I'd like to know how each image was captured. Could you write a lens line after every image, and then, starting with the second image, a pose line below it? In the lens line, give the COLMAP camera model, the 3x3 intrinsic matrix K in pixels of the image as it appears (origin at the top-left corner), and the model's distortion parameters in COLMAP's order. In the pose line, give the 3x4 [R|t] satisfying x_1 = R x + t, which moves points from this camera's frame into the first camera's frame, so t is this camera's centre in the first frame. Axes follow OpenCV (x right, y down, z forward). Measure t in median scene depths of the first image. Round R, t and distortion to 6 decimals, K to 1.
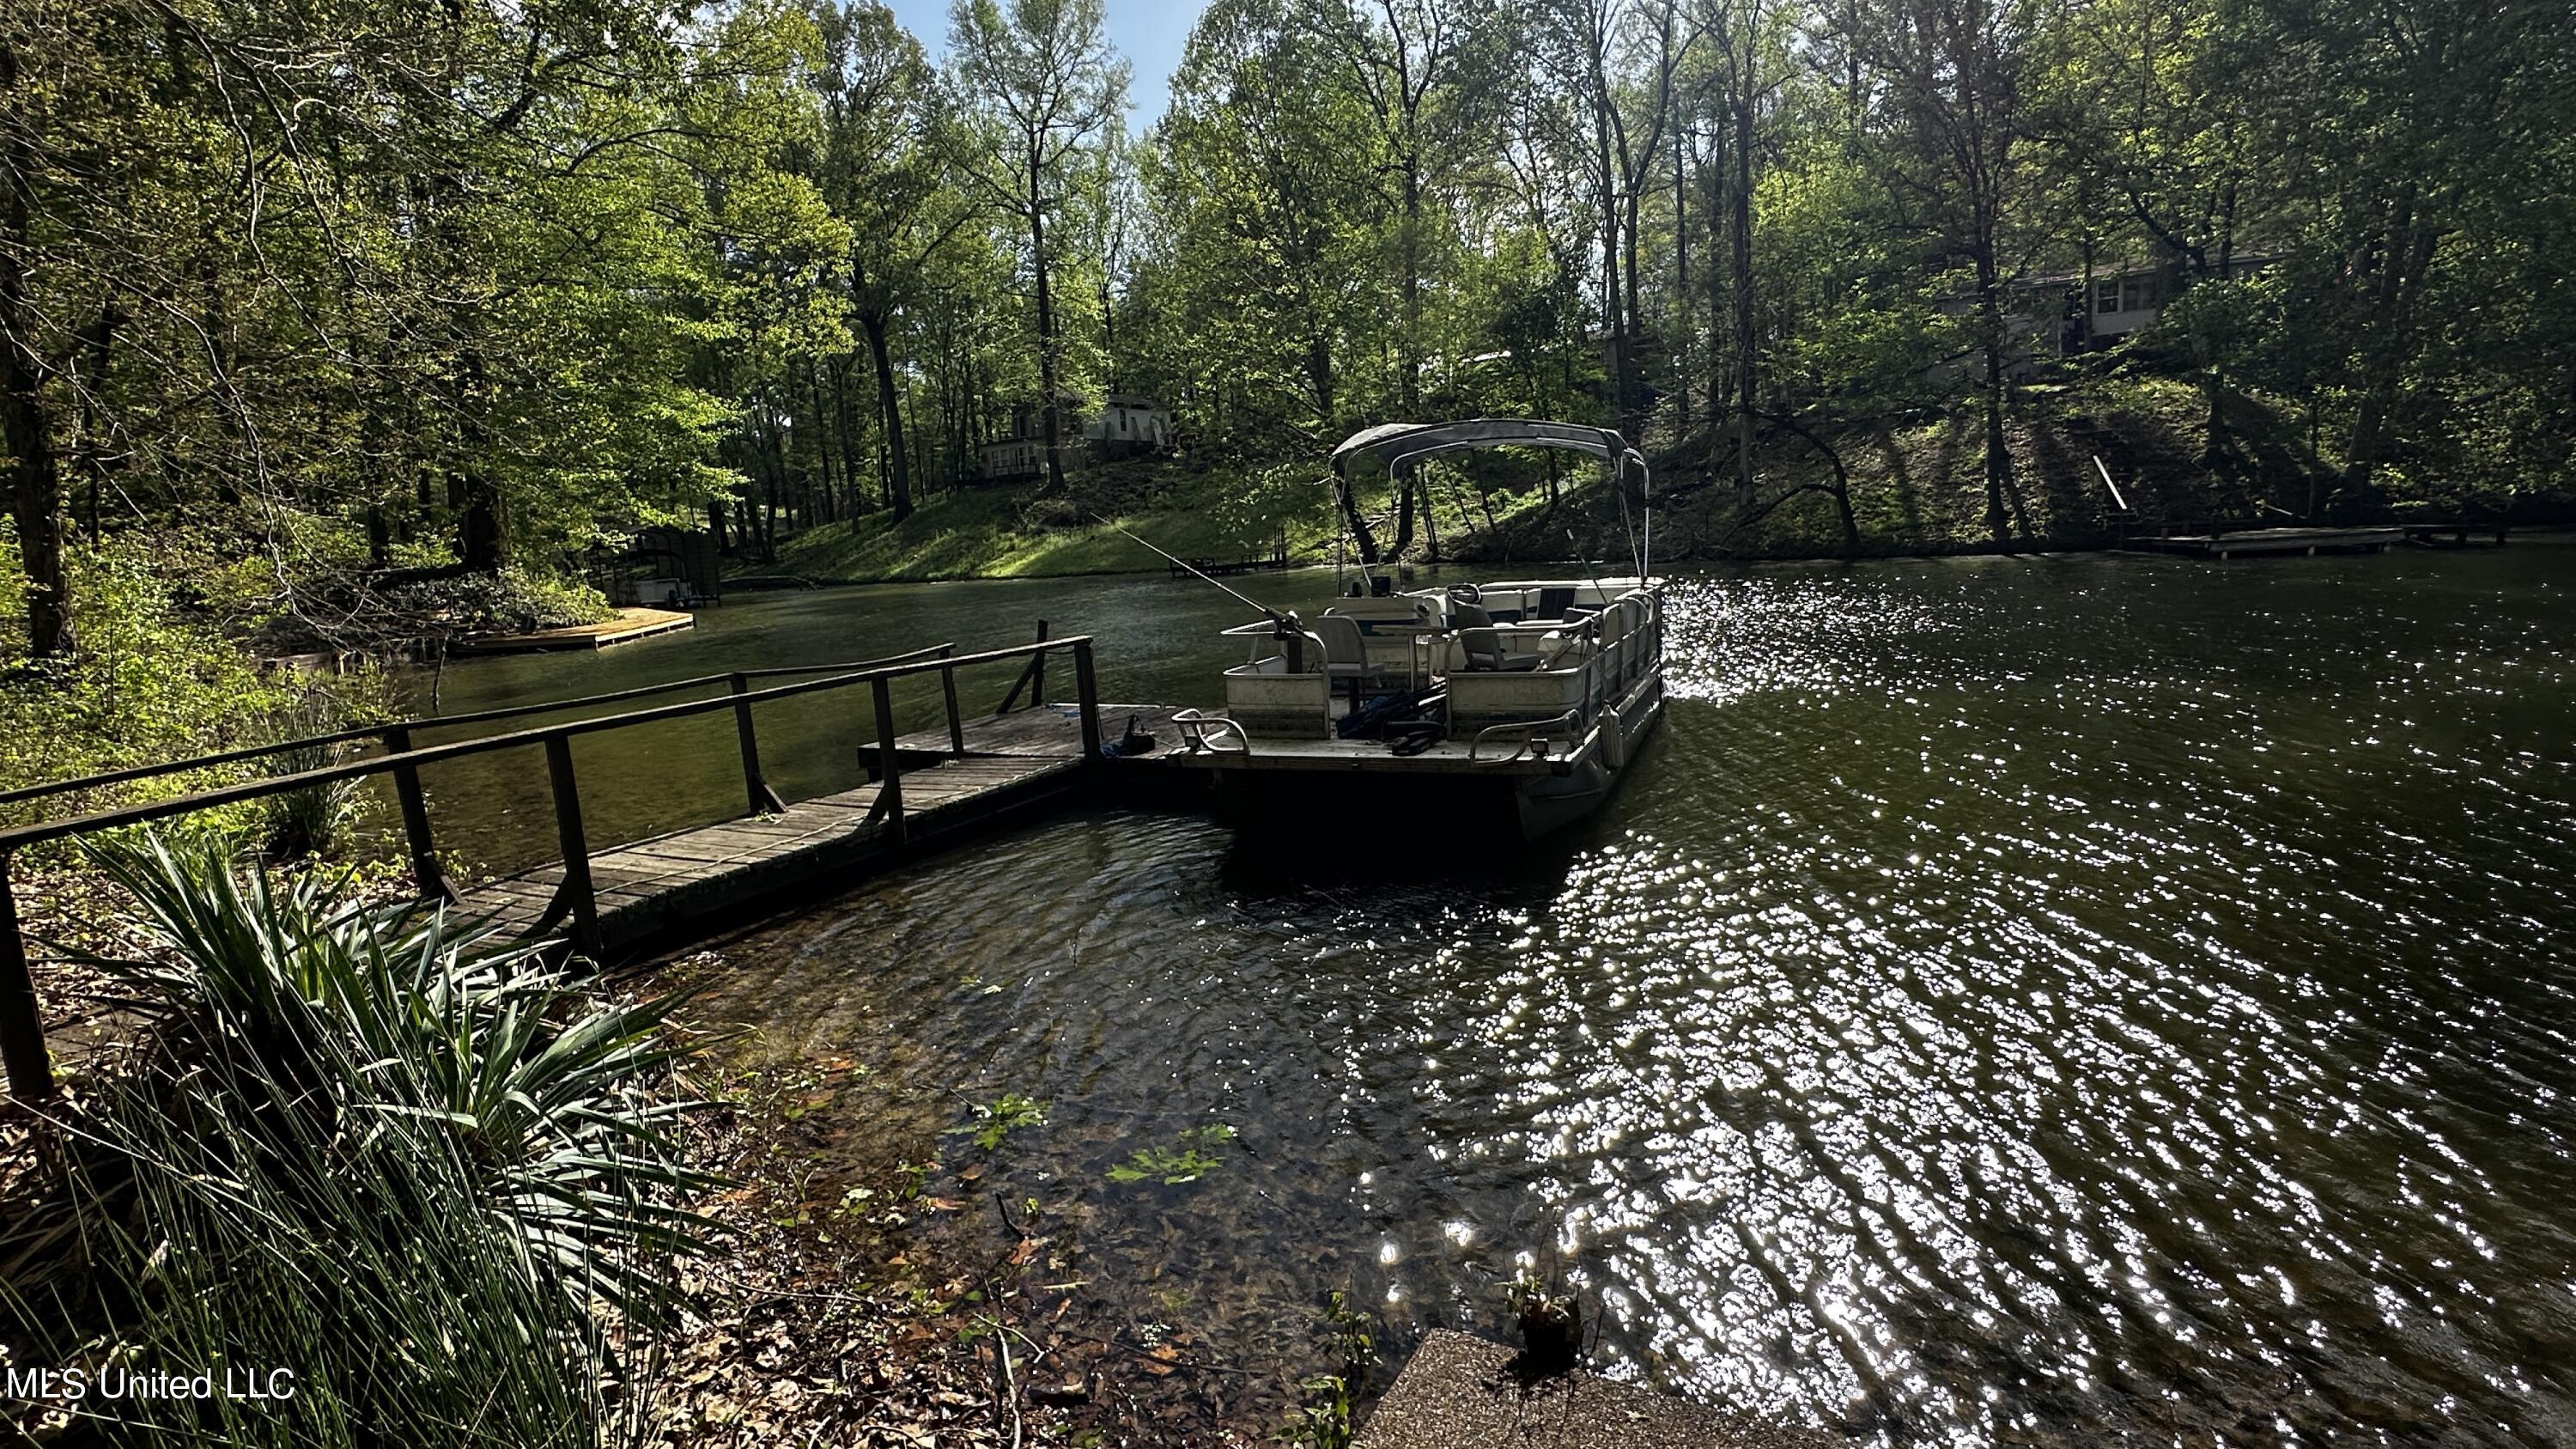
lens RADIAL K [[1243.7, 0, 1288.0], [0, 1243.7, 724.5], [0, 0, 1]] dist [-0.003798, -0.000420]
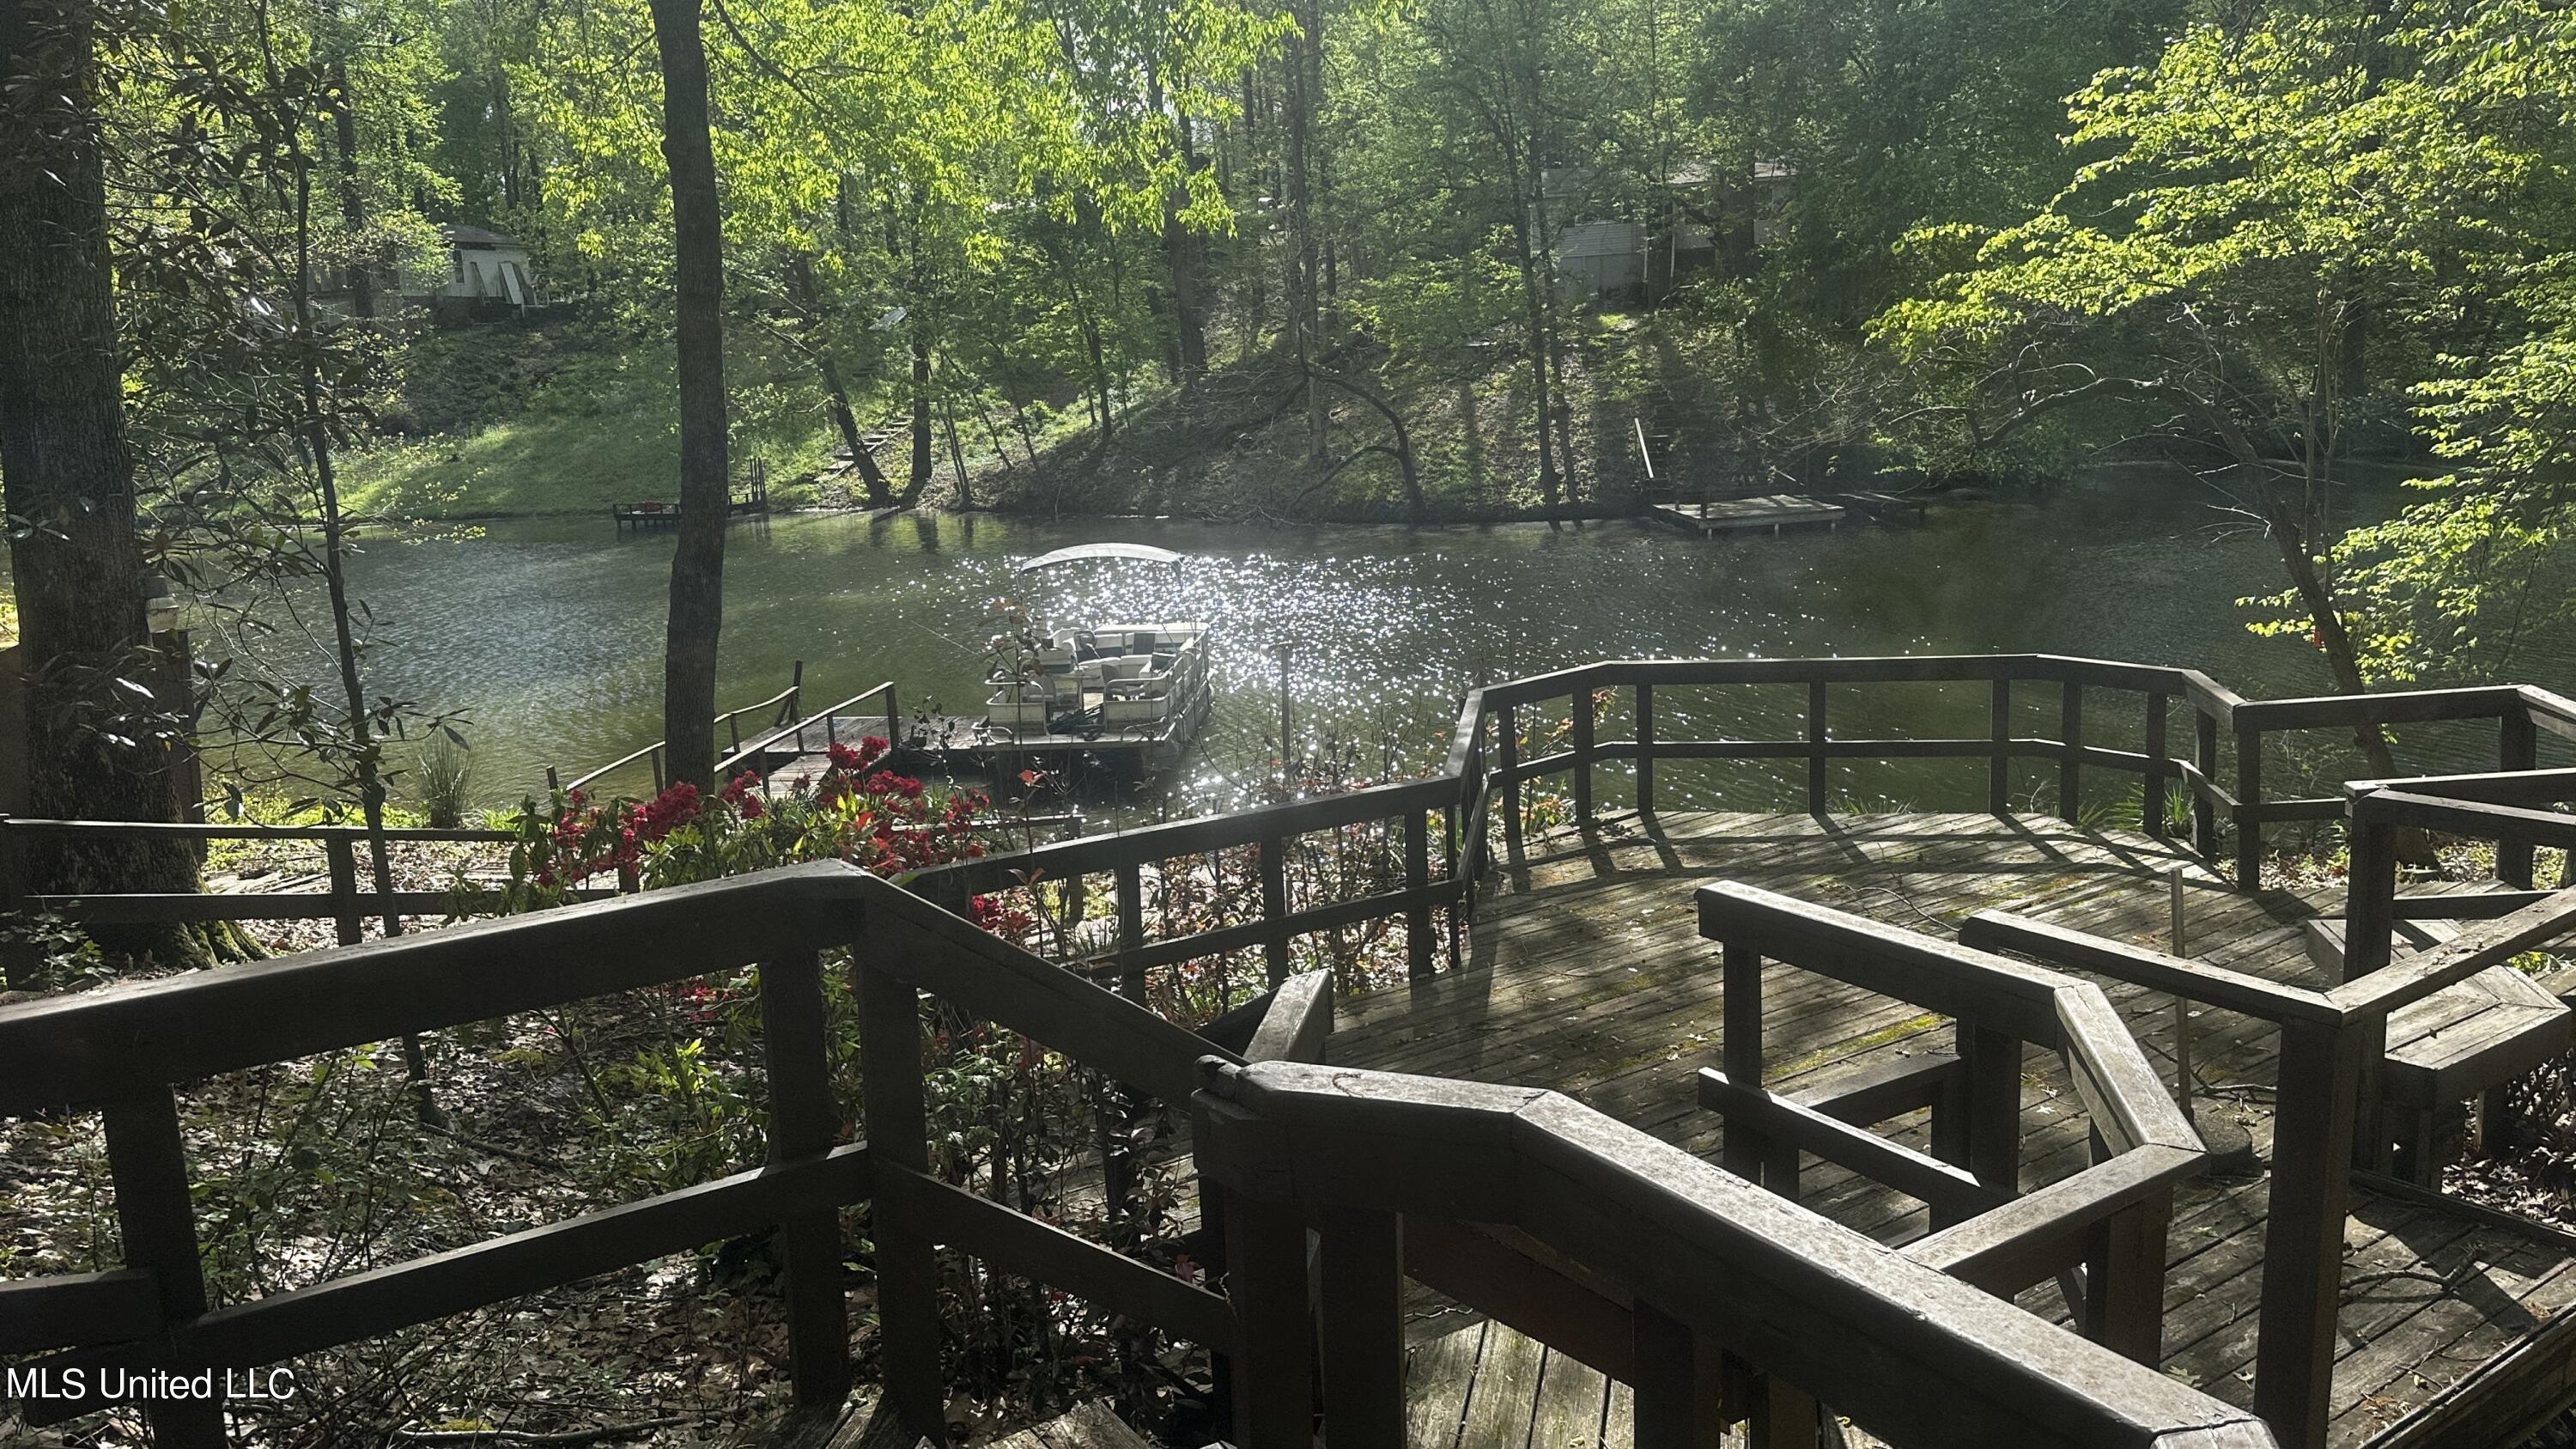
lens RADIAL K [[1946.7, 0, 1266.9], [0, 1946.7, 732.1], [0, 0, 1]] dist [0.107035, -0.183429]
pose [[0.955847, -0.043391, 0.290645, -0.106151], [0.037957, 0.998984, 0.024311, -0.010910], [-0.291405, -0.012206, 0.956522, -0.416811]]
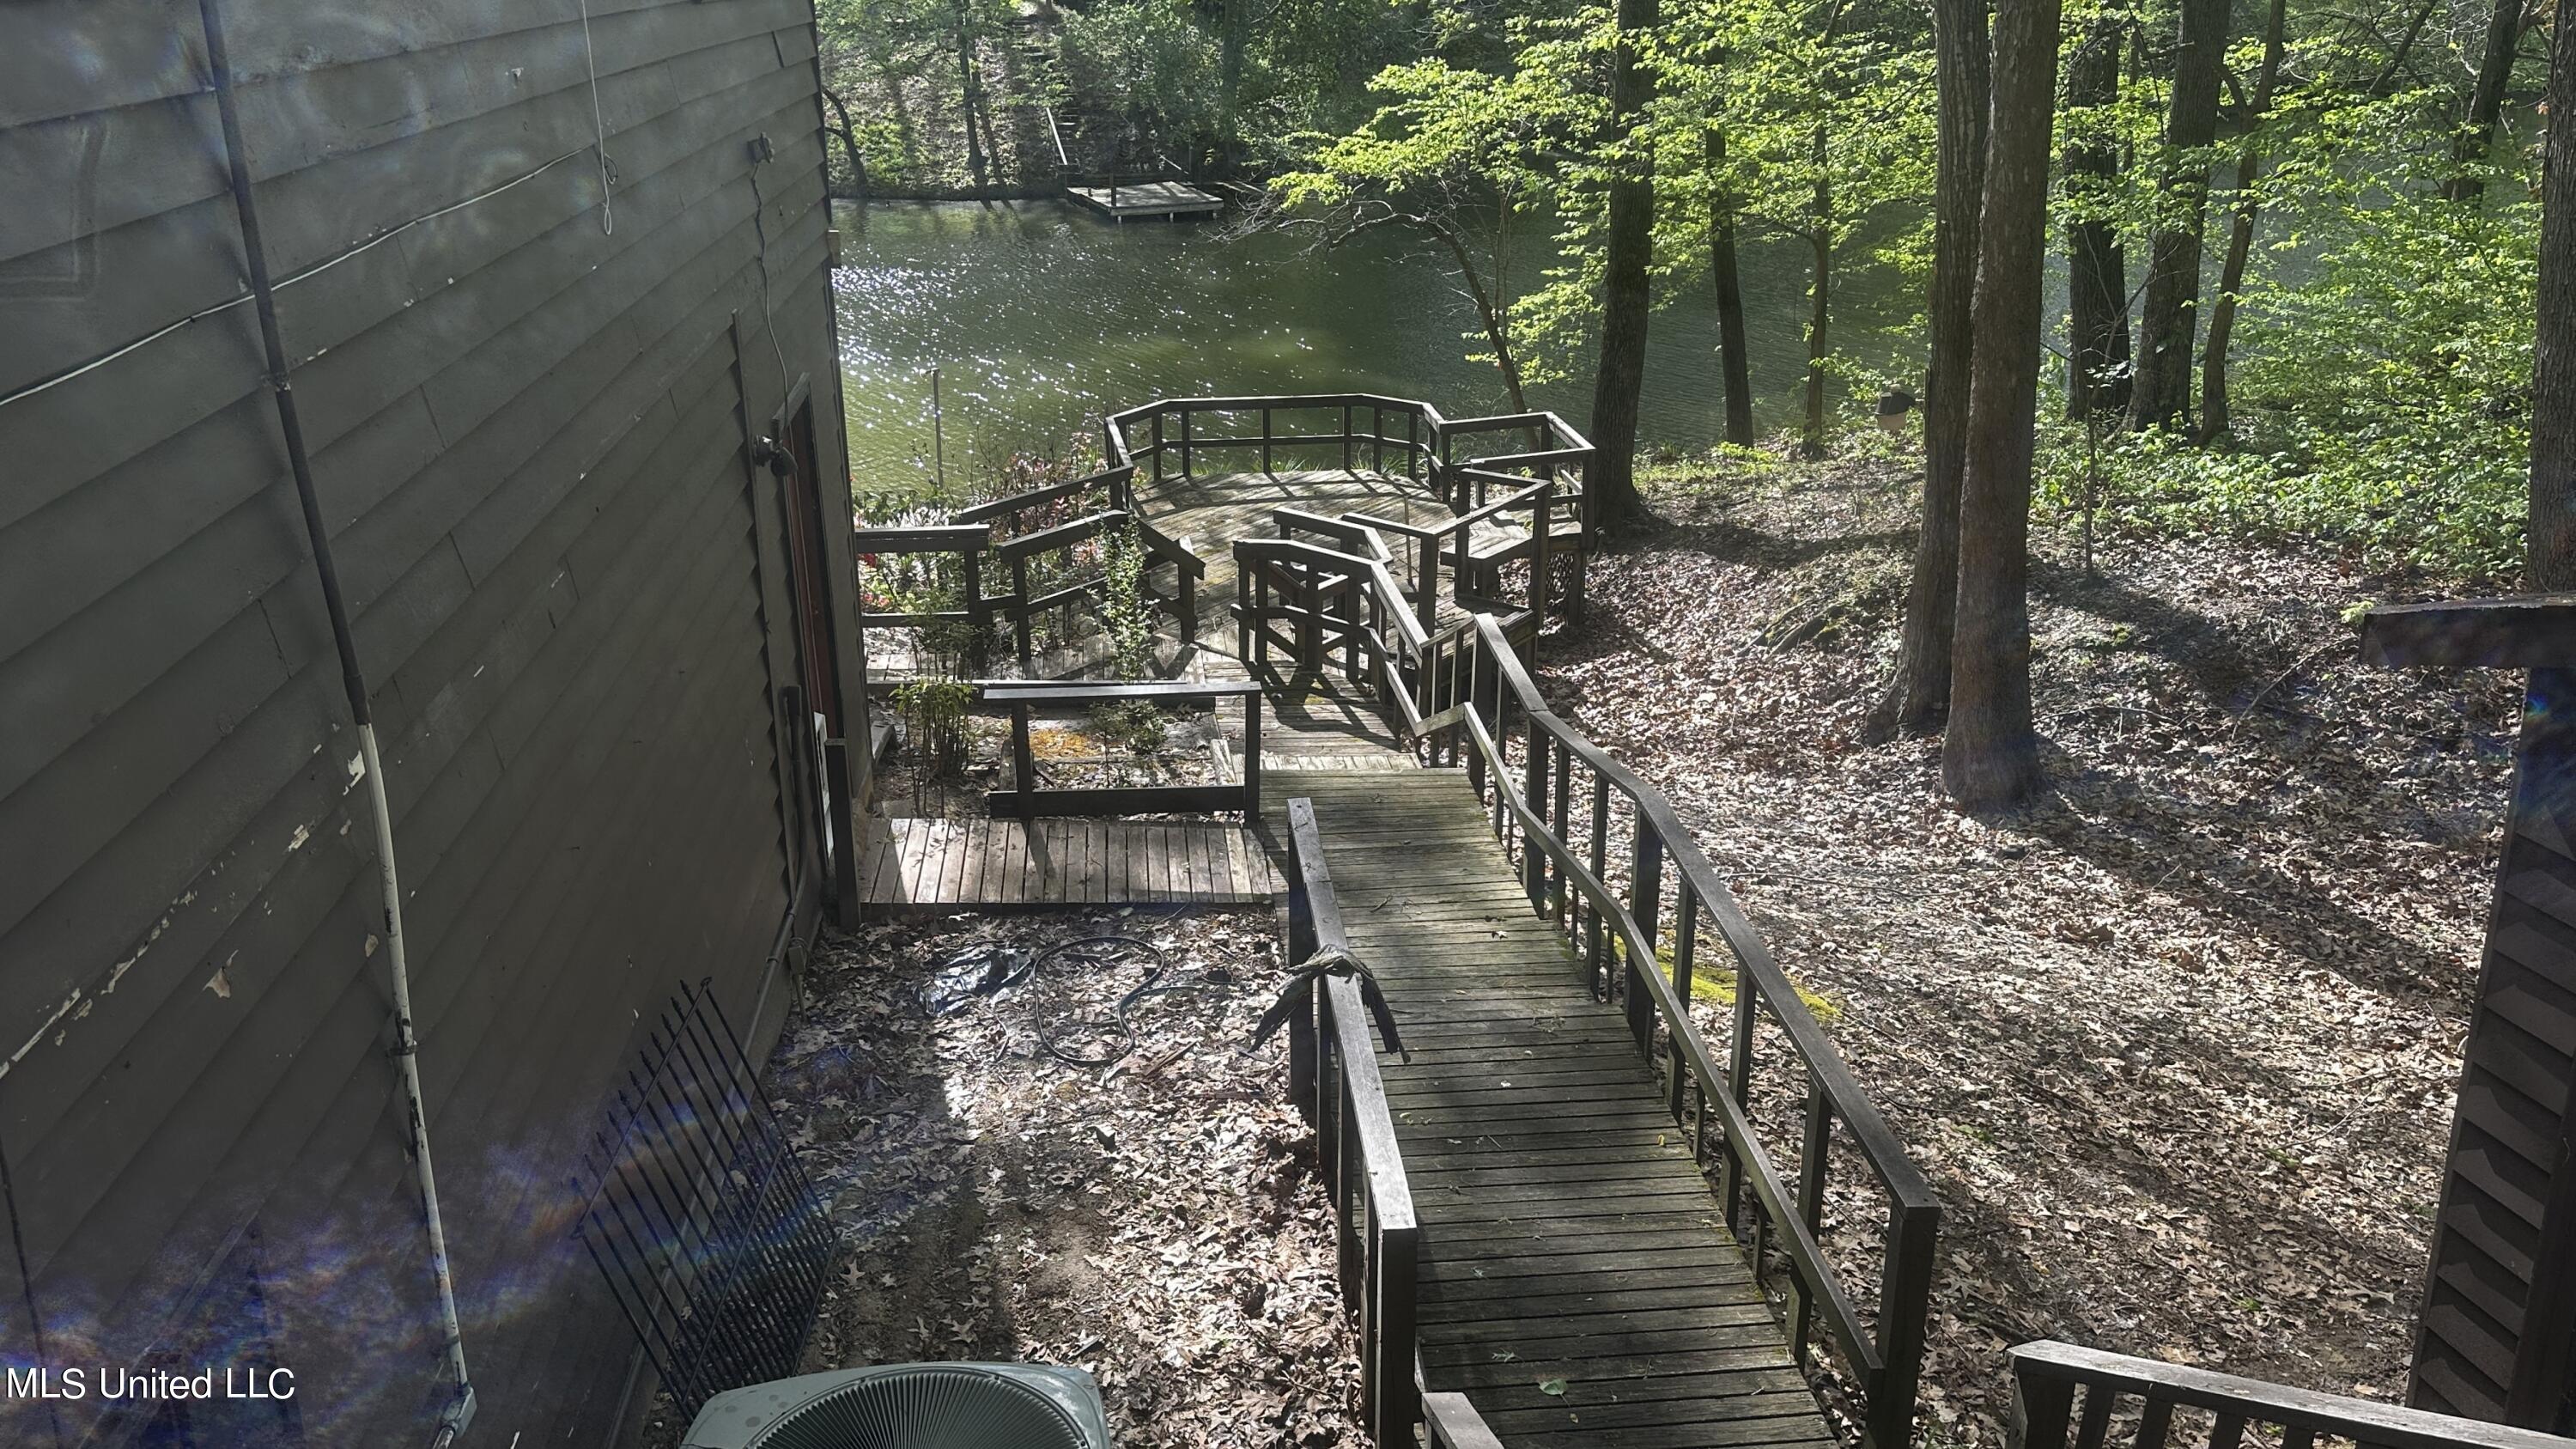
lens RADIAL K [[1970.5, 0, 1288.0], [0, 1970.5, 724.5], [0, 0, 1]] dist [0.092658, -0.203324]
pose [[0.807356, -0.163899, 0.566845, -0.313141], [0.042508, 0.974308, 0.221170, -0.050450], [-0.588532, -0.154467, 0.793581, -0.682833]]
